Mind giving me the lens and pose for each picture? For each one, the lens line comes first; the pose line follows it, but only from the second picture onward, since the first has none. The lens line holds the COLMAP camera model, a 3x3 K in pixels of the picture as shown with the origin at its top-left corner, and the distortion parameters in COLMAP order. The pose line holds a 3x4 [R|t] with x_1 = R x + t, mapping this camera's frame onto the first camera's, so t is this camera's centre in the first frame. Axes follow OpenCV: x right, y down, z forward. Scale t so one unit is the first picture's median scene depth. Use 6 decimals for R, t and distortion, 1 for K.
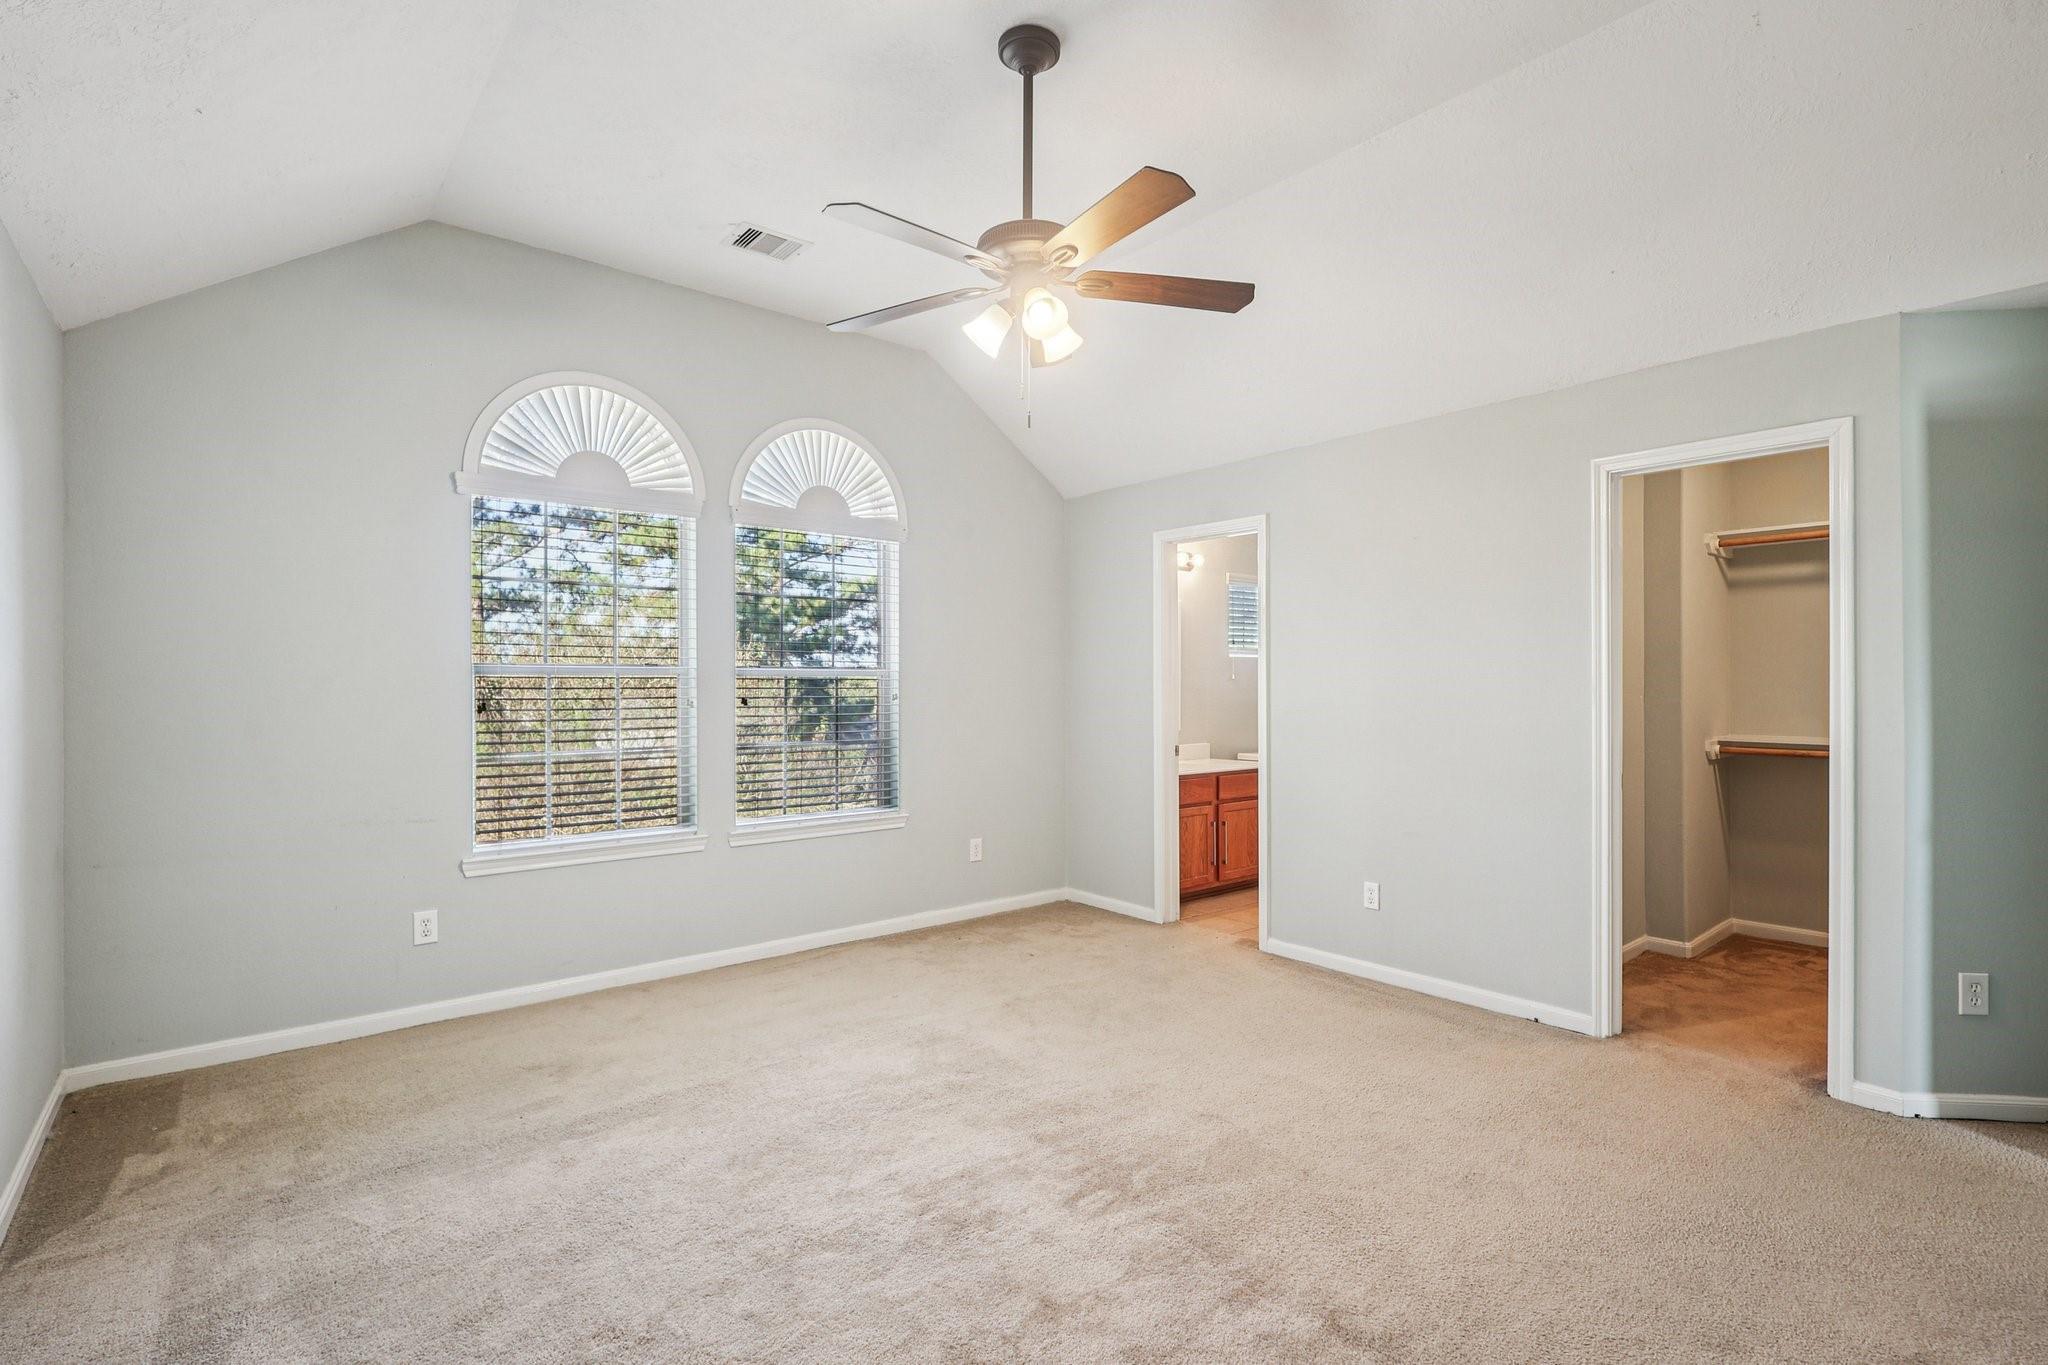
lens RADIAL K [[959.7, 0, 1010.4], [0, 959.7, 674.6], [0, 0, 1]] dist [-0.004173, 0.003769]
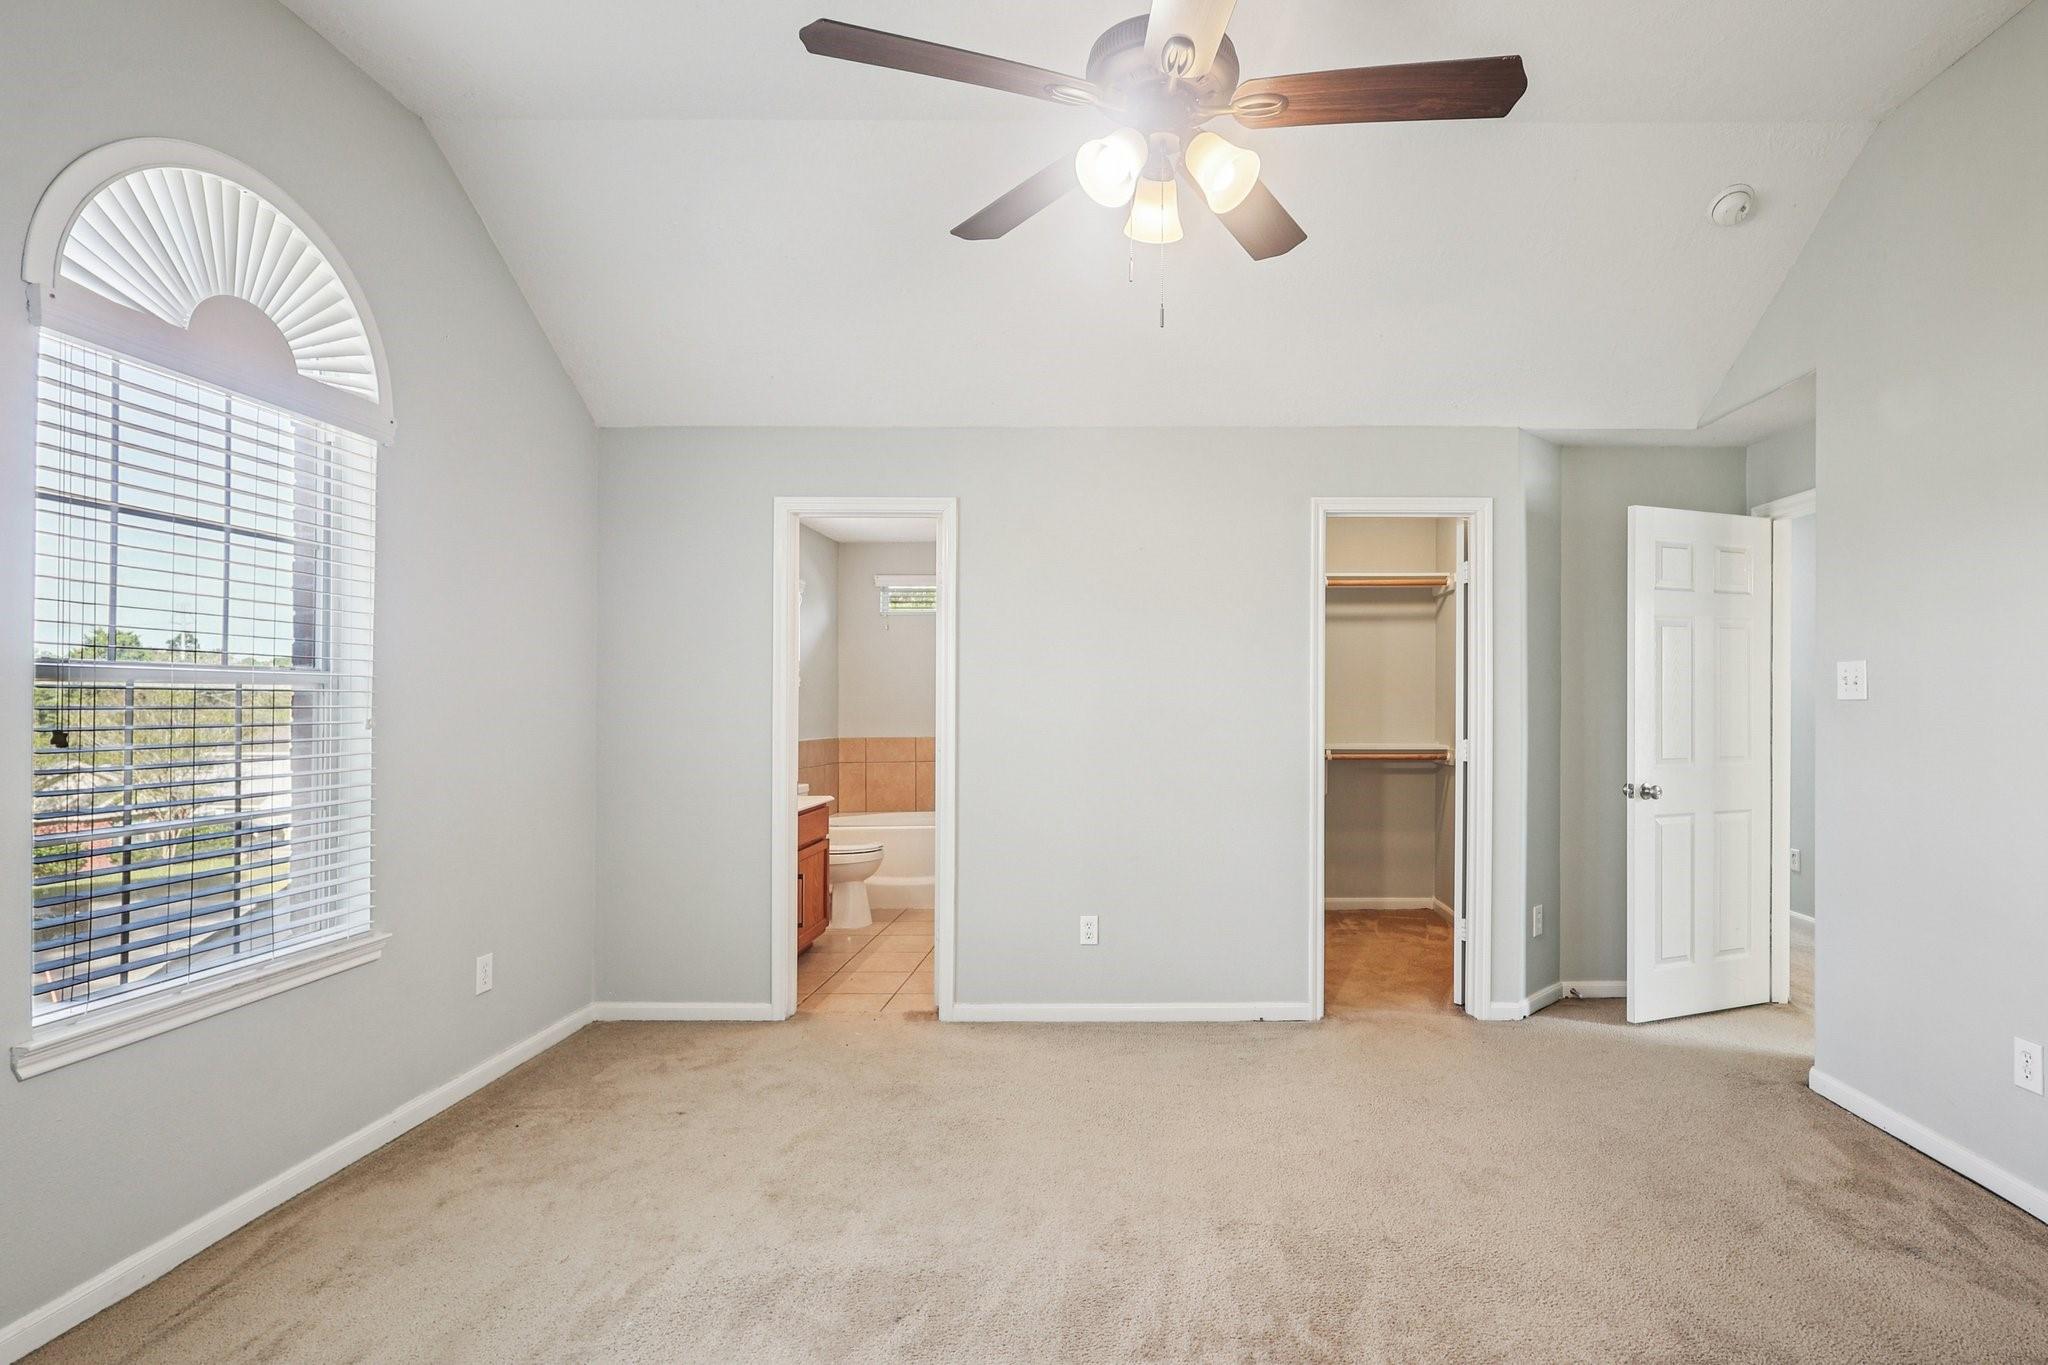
lens RADIAL K [[1009.3, 0, 1135.3], [0, 1009.3, 696.7], [0, 0, 1]] dist [0.000243, 0.001144]
pose [[0.629906, 0.005286, 0.776653, -0.326286], [-0.006862, 0.999976, -0.001241, 0.006099], [-0.776641, -0.004547, 0.629927, 0.331208]]
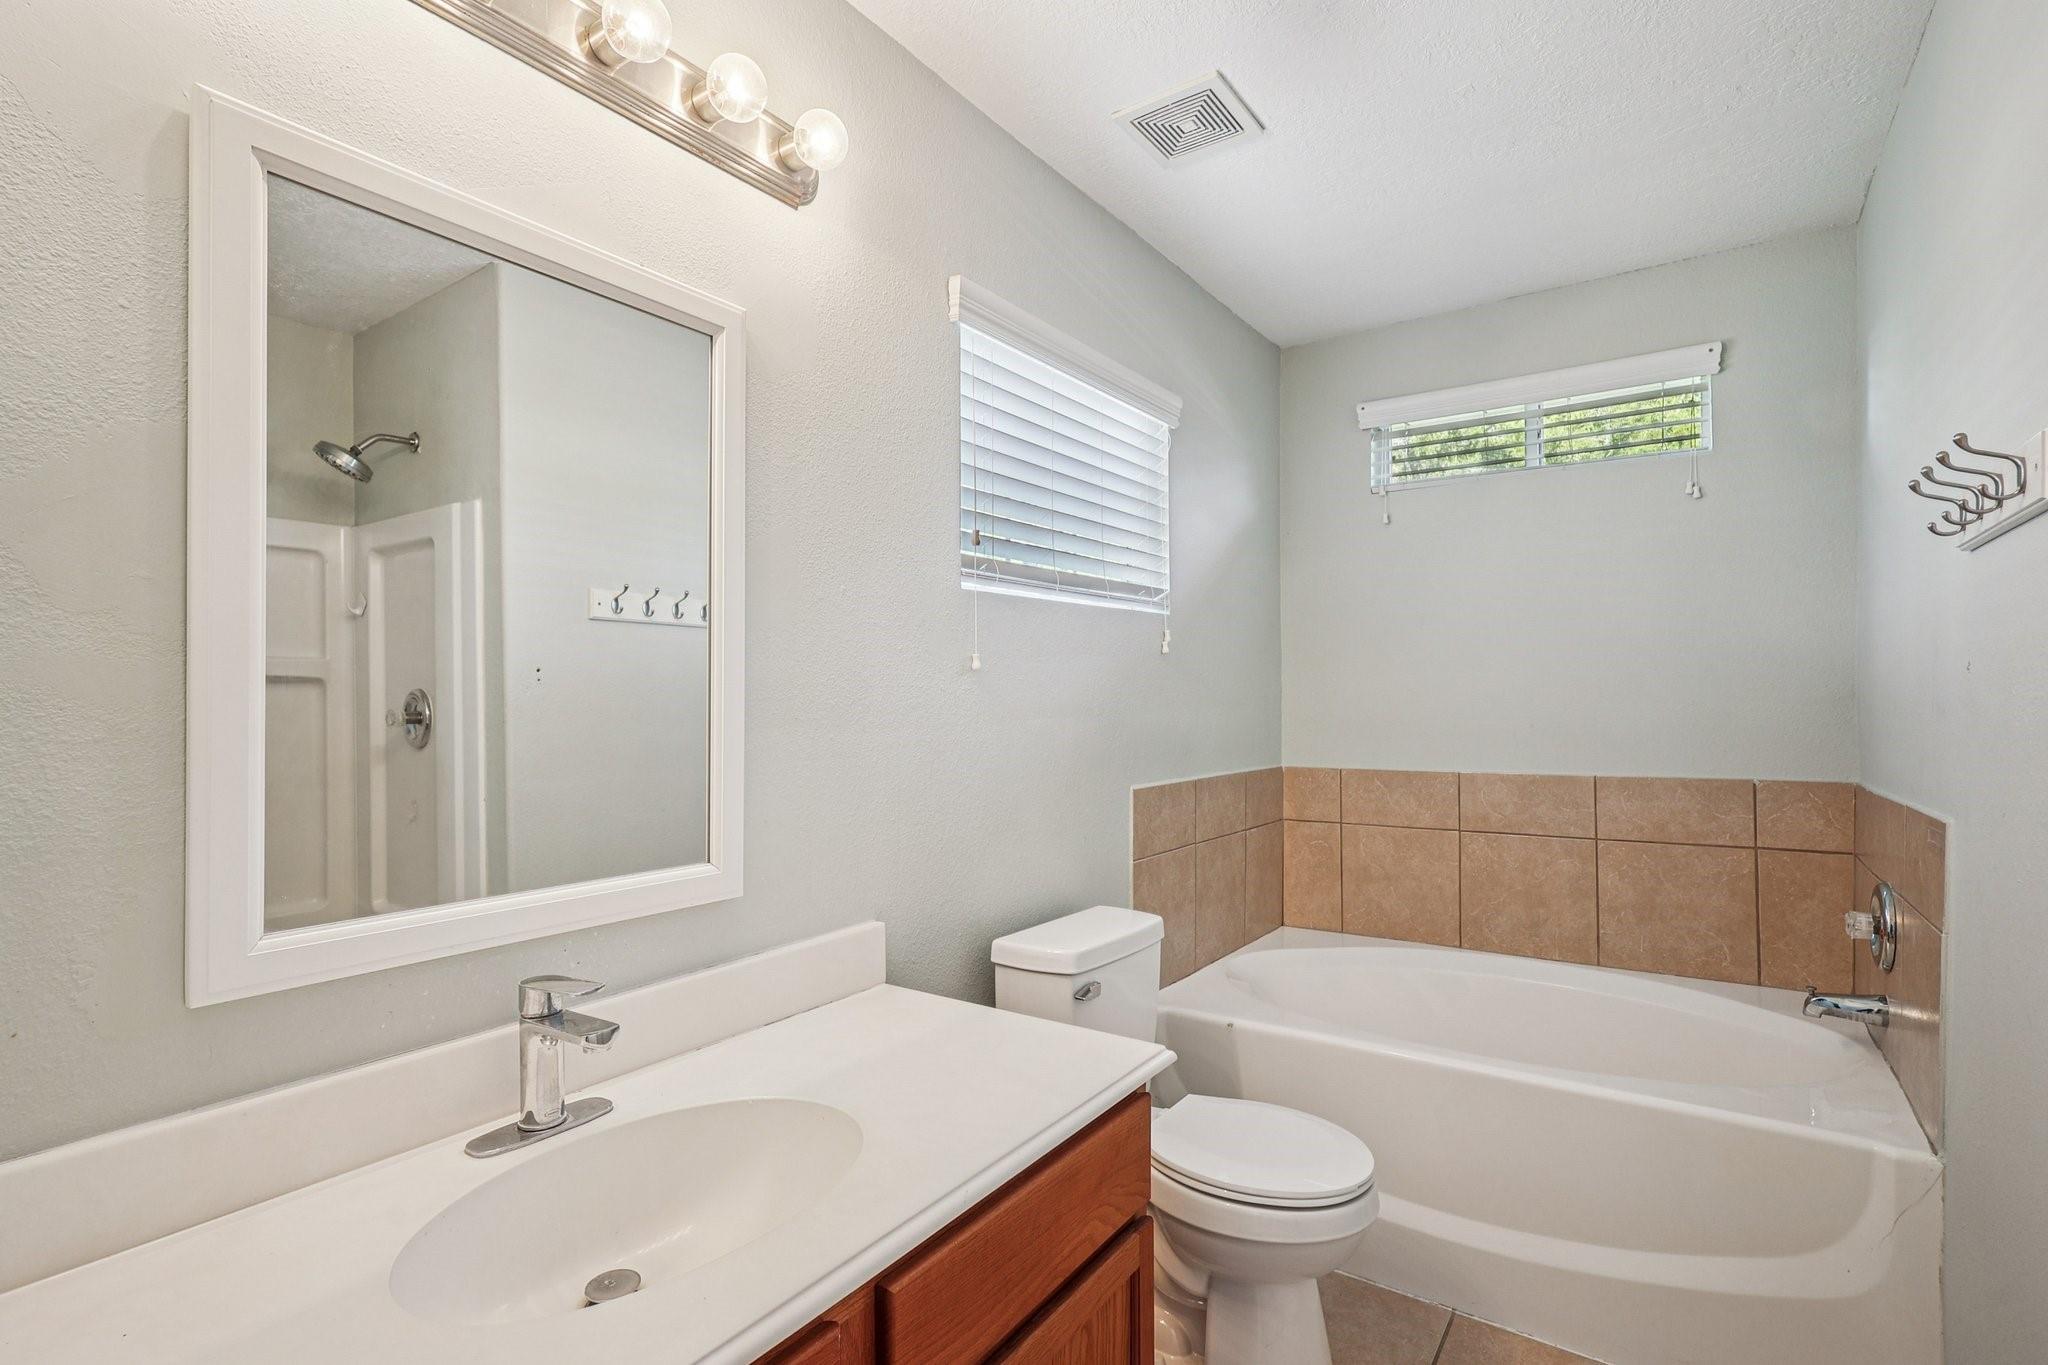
lens RADIAL K [[959.7, 0, 1035.3], [0, 959.7, 694.6], [0, 0, 1]] dist [-0.004173, 0.003769]
pose [[0.960597, -0.008688, 0.277809, 0.271129], [0.004161, 0.999849, 0.016881, 0.006438], [-0.277914, -0.015060, 0.960488, 1.102431]]
